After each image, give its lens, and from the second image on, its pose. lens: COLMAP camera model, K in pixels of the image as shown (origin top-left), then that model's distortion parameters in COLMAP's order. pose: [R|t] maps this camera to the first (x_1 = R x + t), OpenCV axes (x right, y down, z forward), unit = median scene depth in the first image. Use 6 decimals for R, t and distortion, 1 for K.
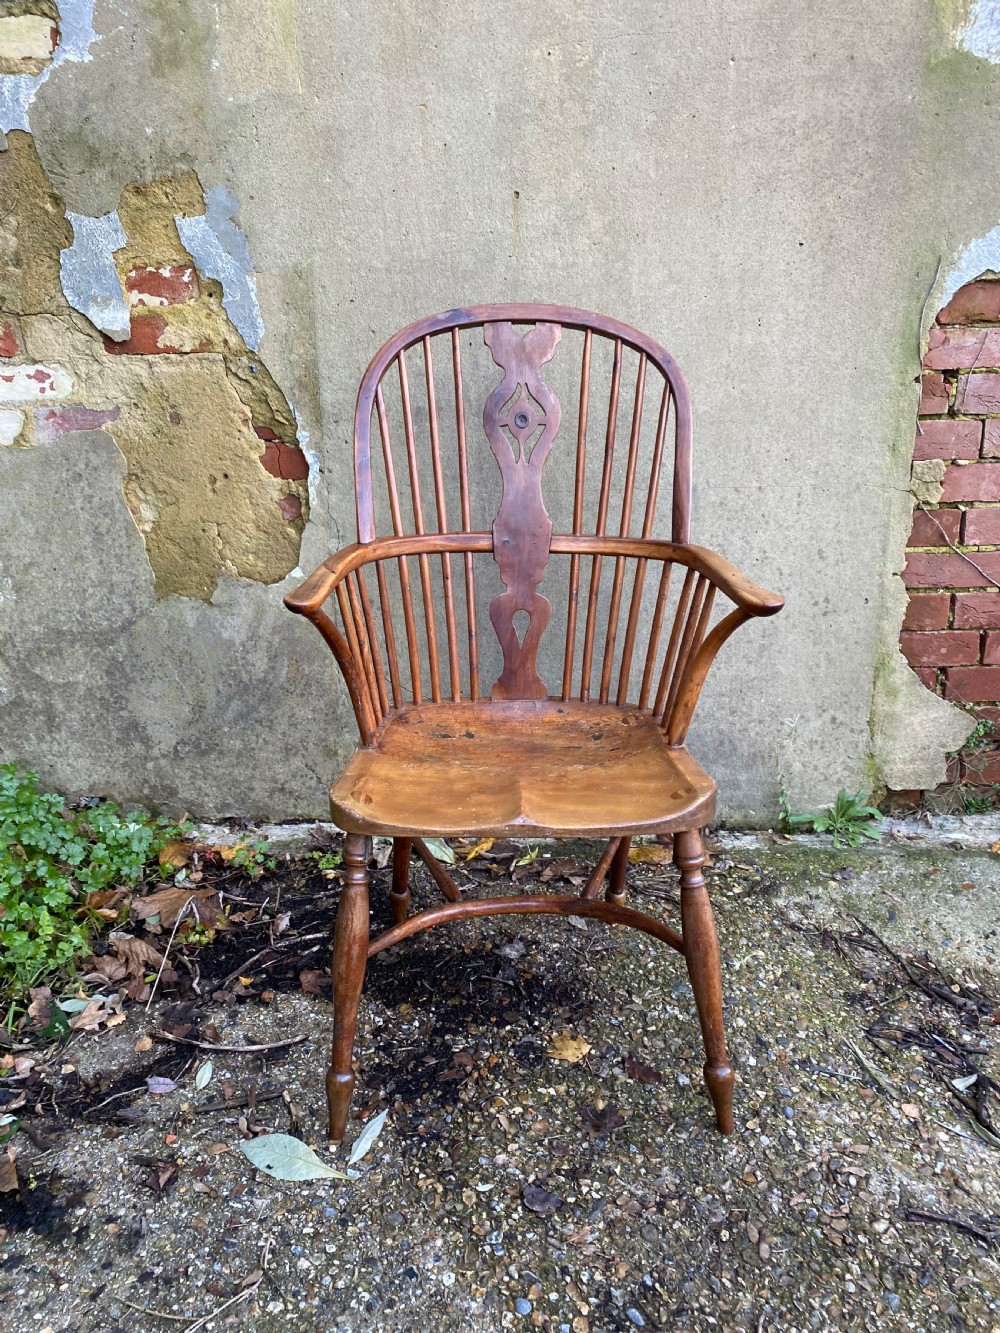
lens RADIAL K [[1024.6, 0, 495.0], [0, 1024.6, 661.4], [0, 0, 1]] dist [0.017141, -0.012092]
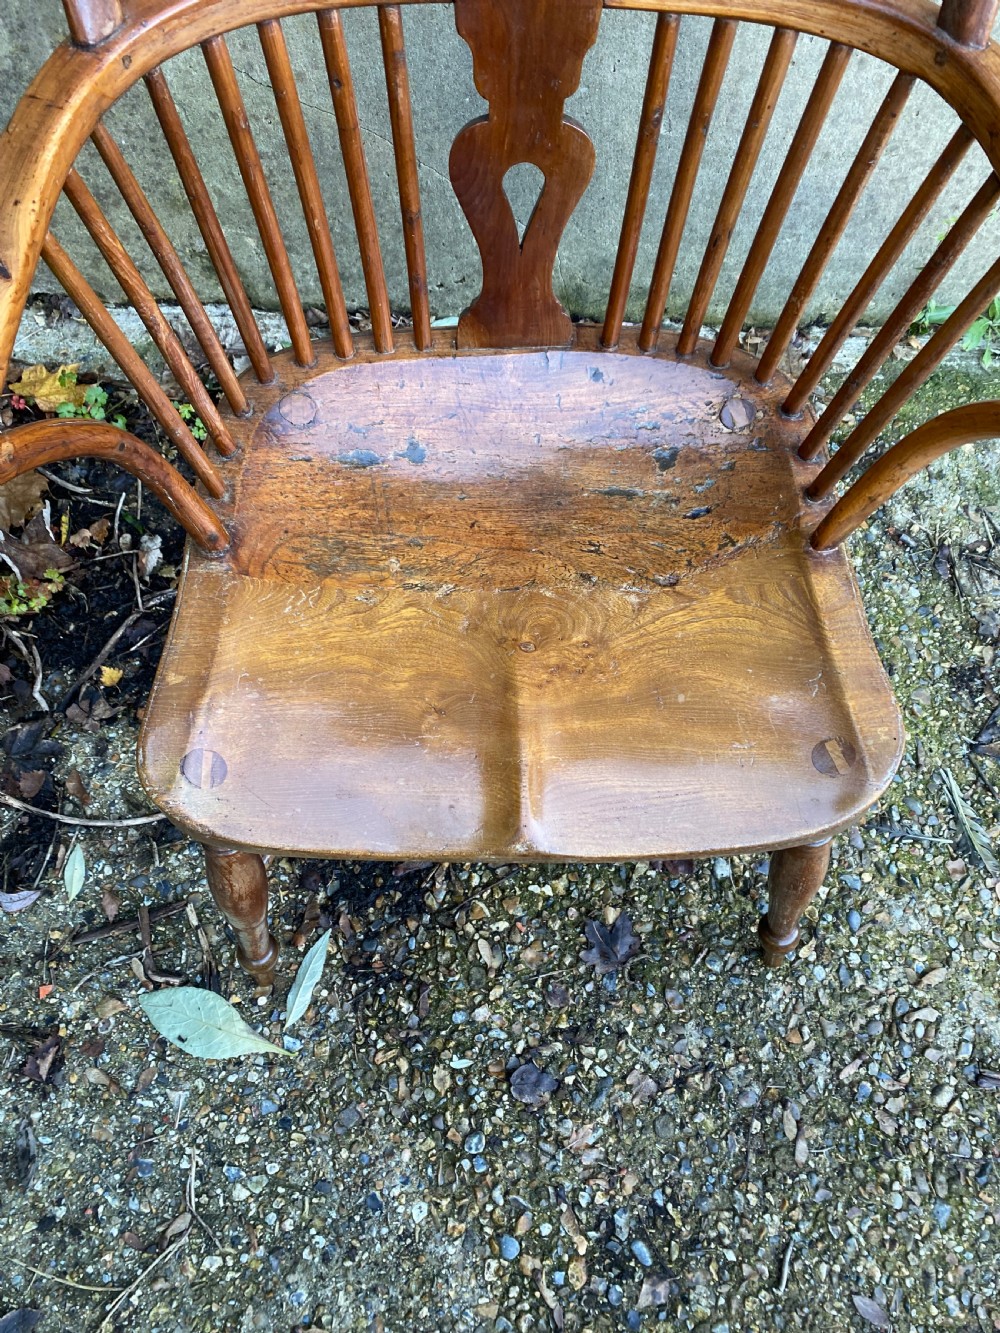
lens RADIAL K [[1024.6, 0, 505.4], [0, 1024.6, 662.4], [0, 0, 1]] dist [0.017141, -0.012092]
pose [[0.999327, -0.012402, 0.034530, 0.000374], [-0.017008, 0.677322, 0.735490, -0.199362], [-0.032509, -0.735583, 0.676655, 0.495294]]
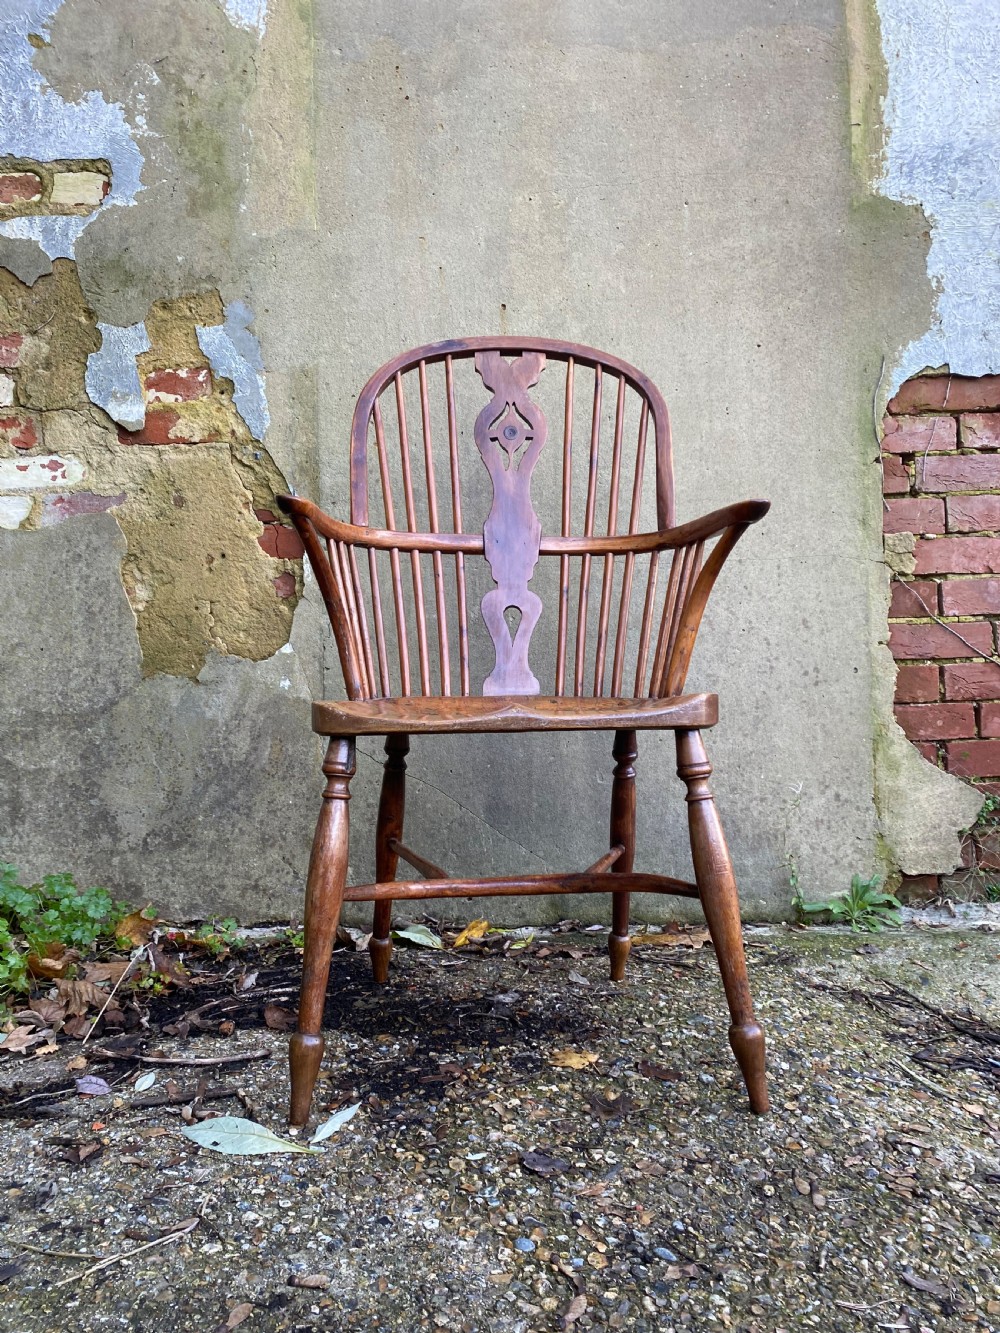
lens RADIAL K [[1024.6, 0, 507.4], [0, 1024.6, 664.2], [0, 0, 1]] dist [0.017141, -0.012092]
pose [[0.999727, -0.002730, 0.023201, -0.002011], [0.010080, 0.946337, -0.323023, 0.289739], [-0.021074, 0.323169, 0.946107, 0.064344]]
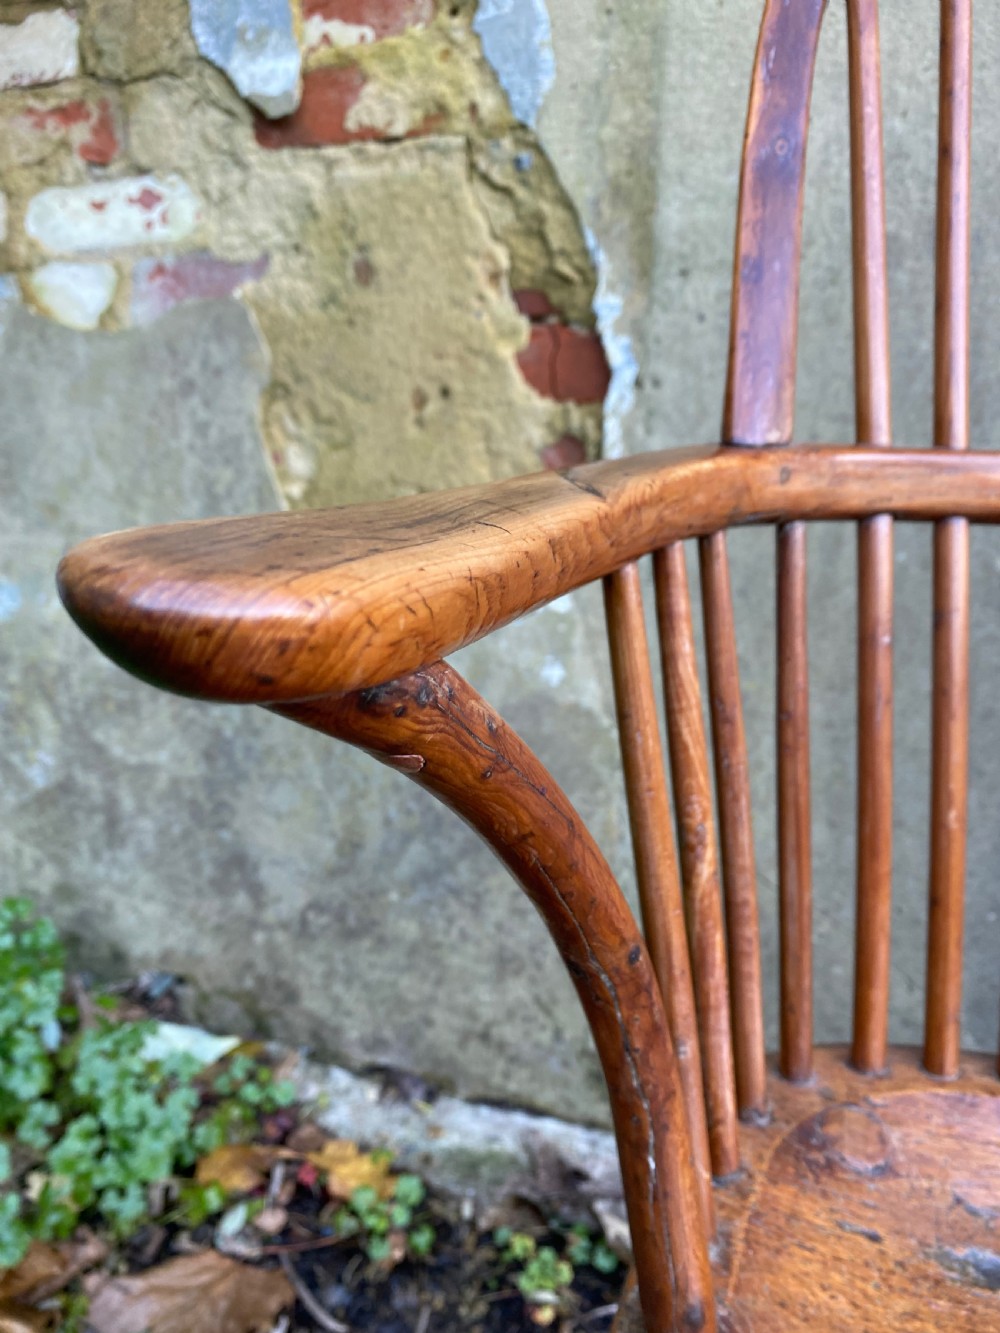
lens RADIAL K [[1026.4, 0, 504.0], [0, 1026.4, 650.8], [0, 0, 1]] dist [0.010864, -0.004946]
pose [[0.950632, 0.103468, -0.292562, -0.088969], [-0.128888, 0.989260, -0.068937, -0.031622], [0.282287, 0.103242, 0.953758, 0.621835]]
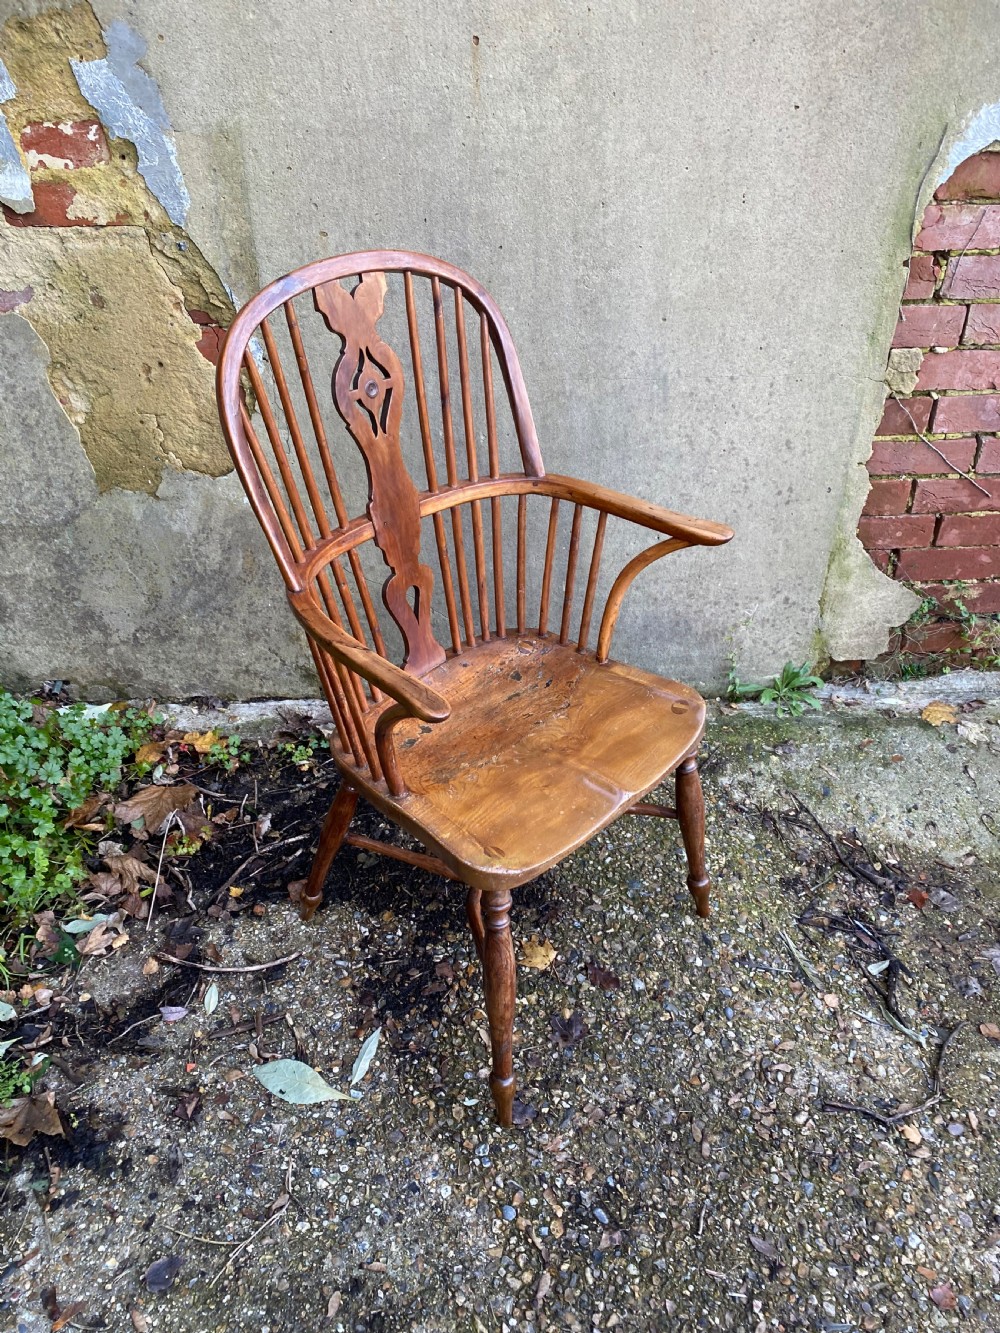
lens RADIAL K [[1024.6, 0, 495.5], [0, 1024.6, 667.7], [0, 0, 1]] dist [0.017141, -0.012092]
pose [[0.997843, -0.025176, 0.060618, -0.029002], [0.005815, 0.953792, 0.300411, -0.220824], [-0.065380, -0.299410, 0.951882, 0.026066]]
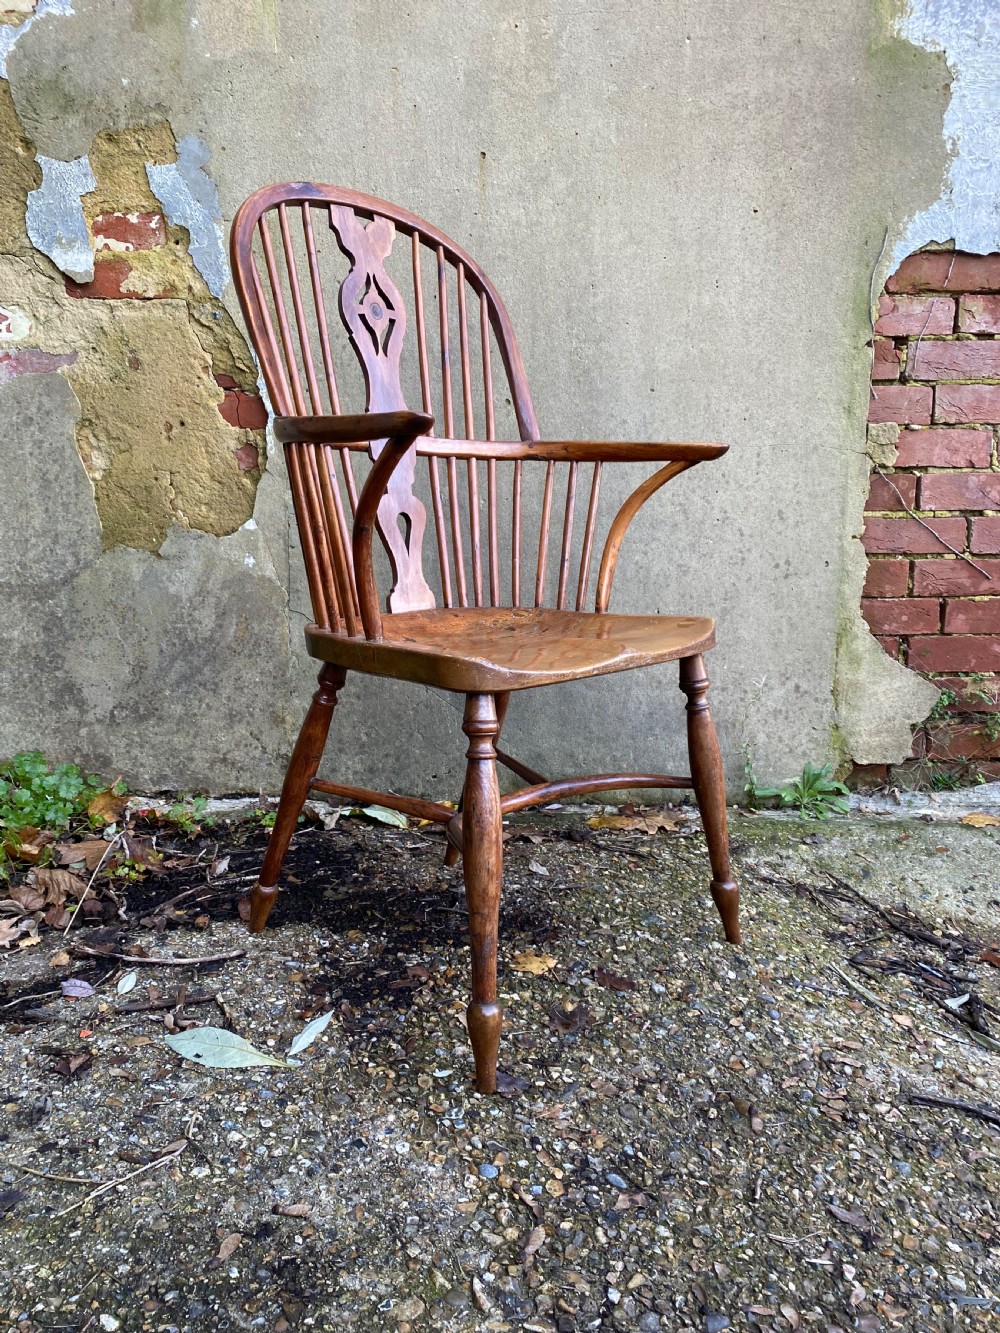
lens RADIAL K [[1024.6, 0, 490.5], [0, 1024.6, 663.5], [0, 0, 1]] dist [0.017141, -0.012092]
pose [[0.998603, 0.018429, 0.049530, -0.013848], [-0.011298, 0.990005, -0.140580, 0.204633], [-0.051626, 0.139824, 0.988830, 0.050597]]
